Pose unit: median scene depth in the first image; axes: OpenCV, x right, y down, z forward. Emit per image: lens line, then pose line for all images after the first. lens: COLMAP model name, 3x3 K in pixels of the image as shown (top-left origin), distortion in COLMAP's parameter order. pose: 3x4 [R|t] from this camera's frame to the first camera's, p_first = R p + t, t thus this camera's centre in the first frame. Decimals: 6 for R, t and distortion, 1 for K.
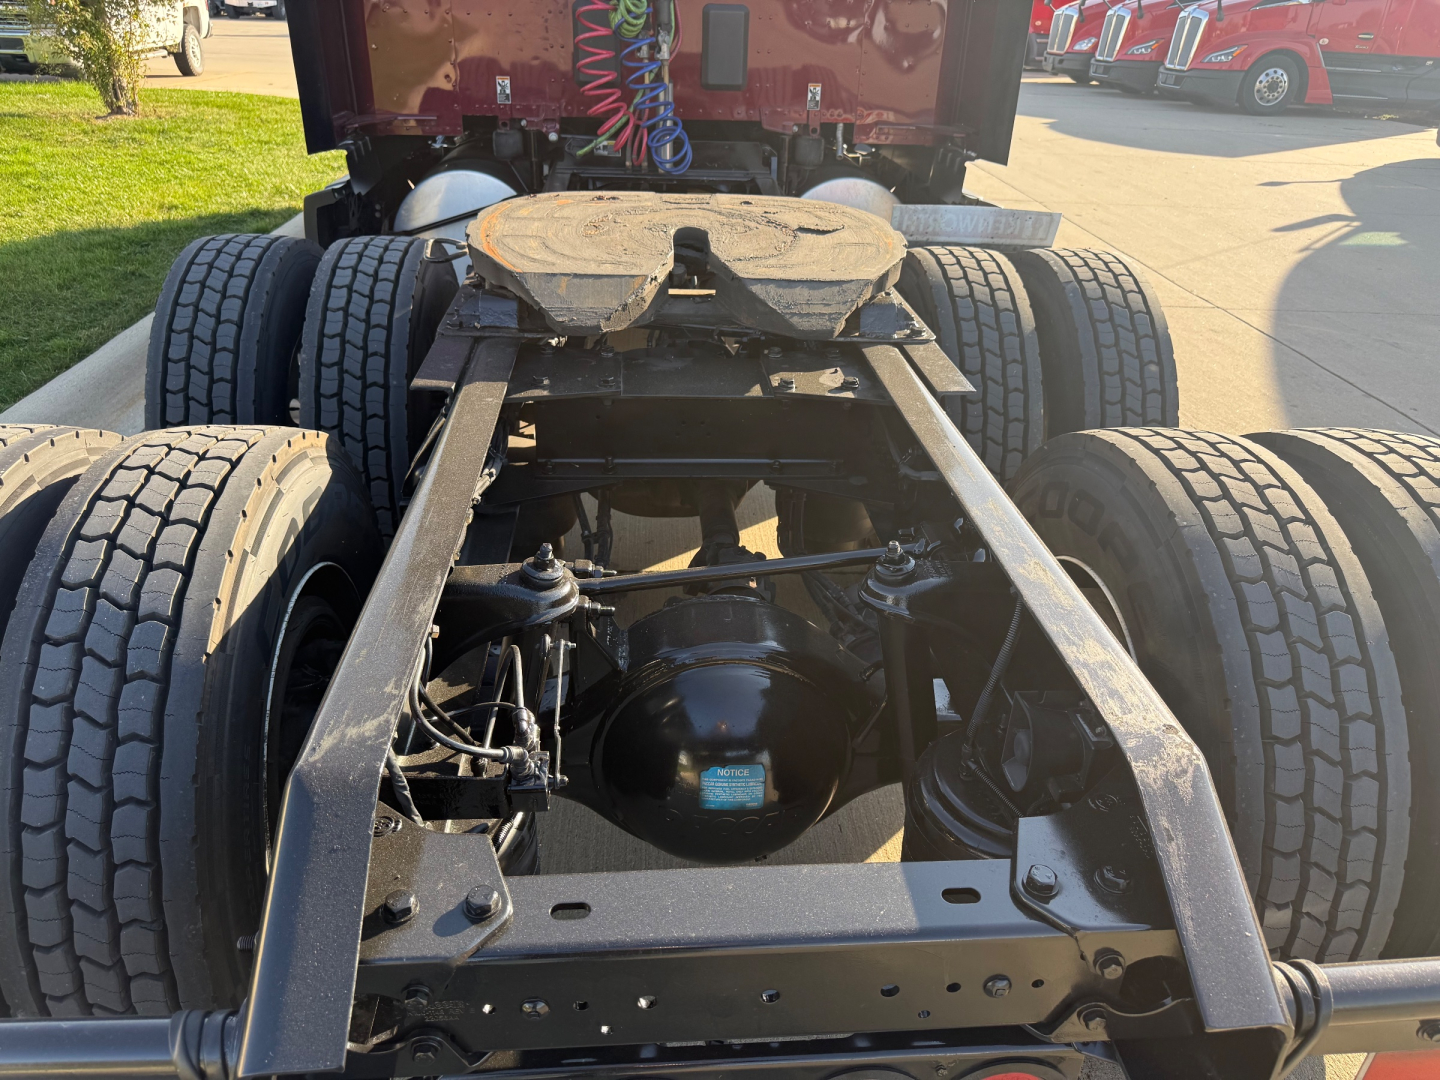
lens RADIAL K [[1022.0, 0, 720.9], [0, 1022.0, 536.0], [0, 0, 1]] dist [0.013915, -0.022120]
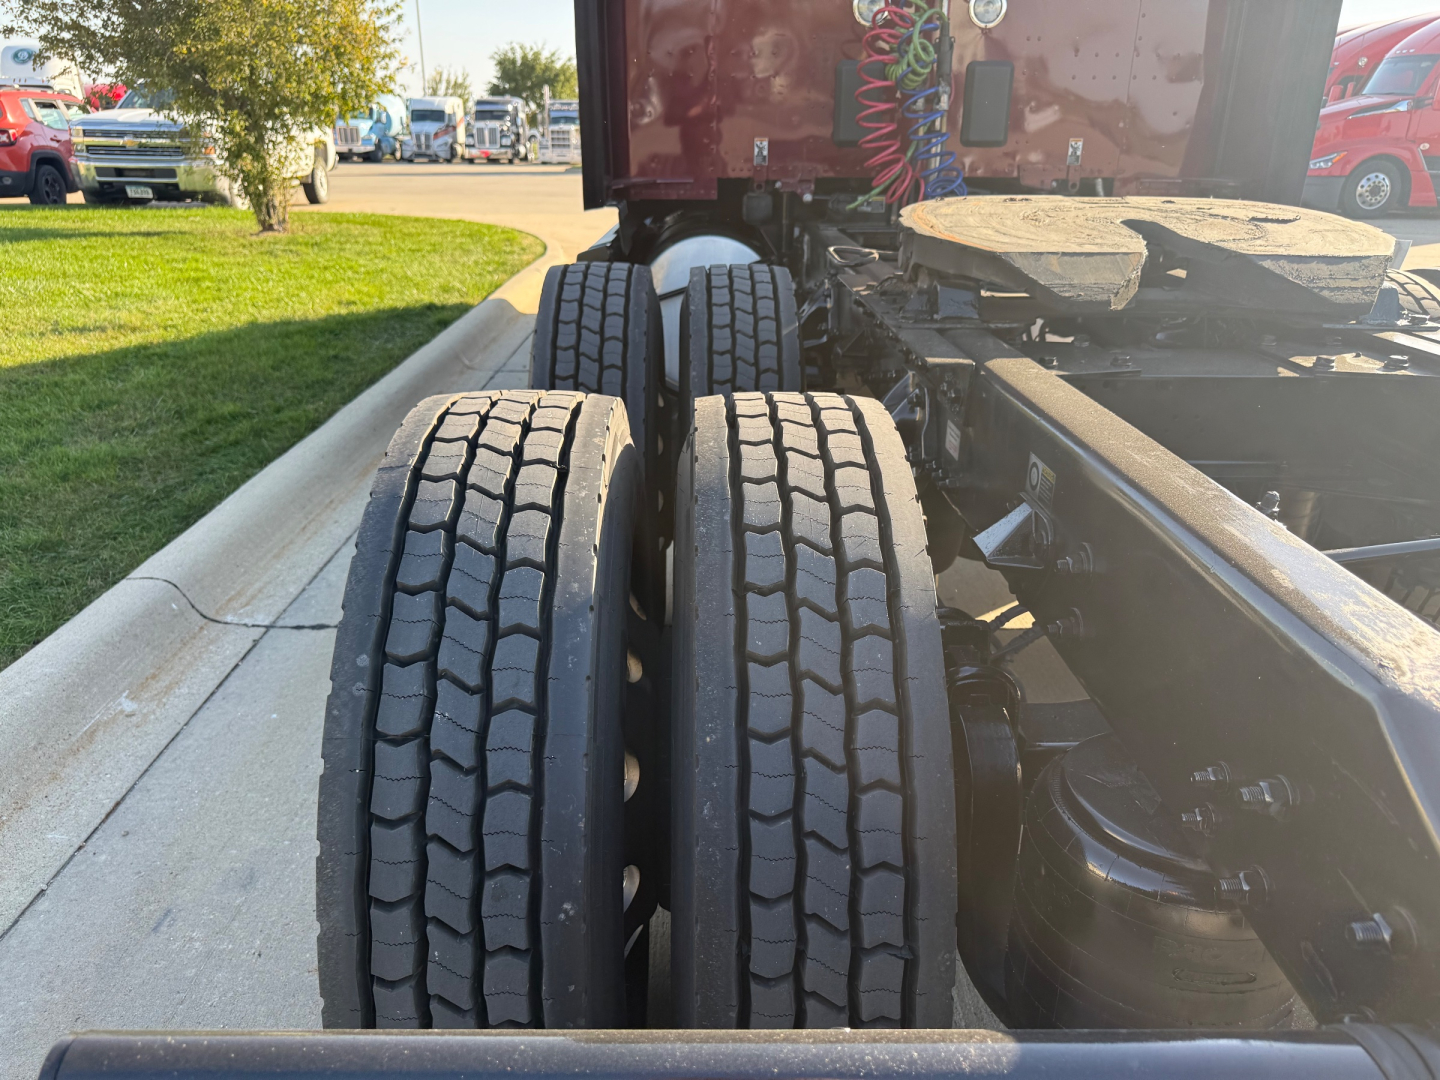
lens RADIAL K [[1022.0, 0, 721.6], [0, 1022.0, 540.7], [0, 0, 1]] dist [0.013915, -0.022120]
pose [[0.998574, -0.004973, -0.053153, -0.196314], [-0.000939, 0.993862, -0.110621, 0.049513], [0.053377, 0.110513, 0.992440, 0.051247]]
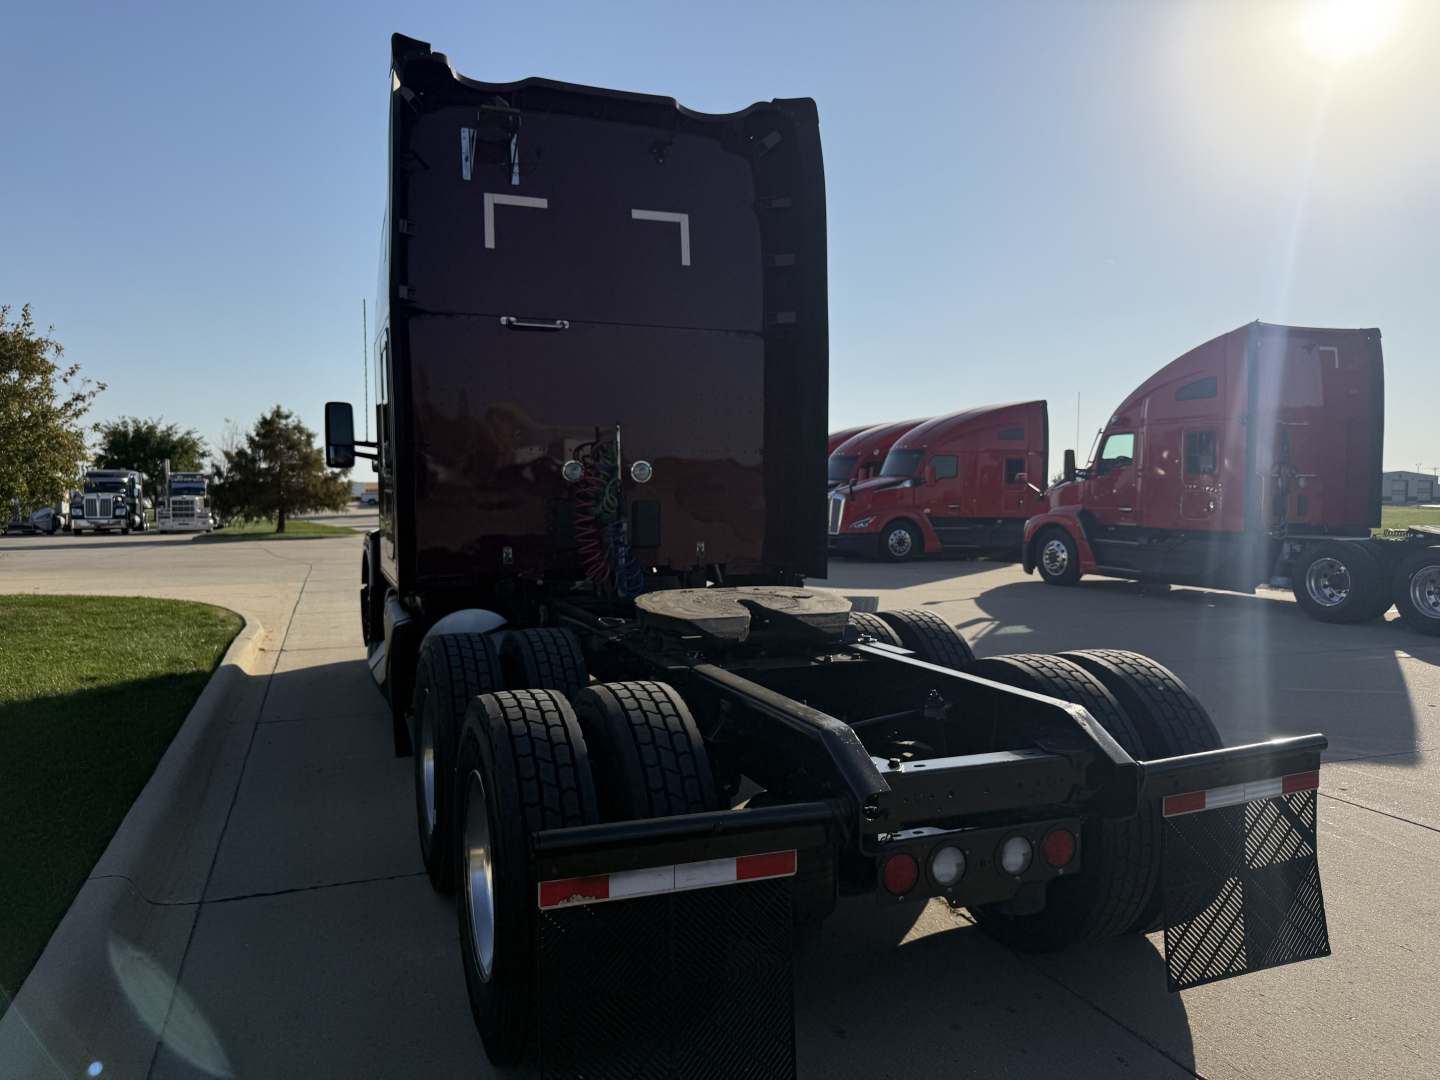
lens RADIAL K [[1022.0, 0, 718.4], [0, 1022.0, 543.7], [0, 0, 1]] dist [0.013915, -0.022120]
pose [[0.952763, -0.049862, 0.299594, -0.358235], [0.171708, 0.902085, -0.395927, 0.199713], [-0.250518, 0.428667, 0.868035, -0.393682]]
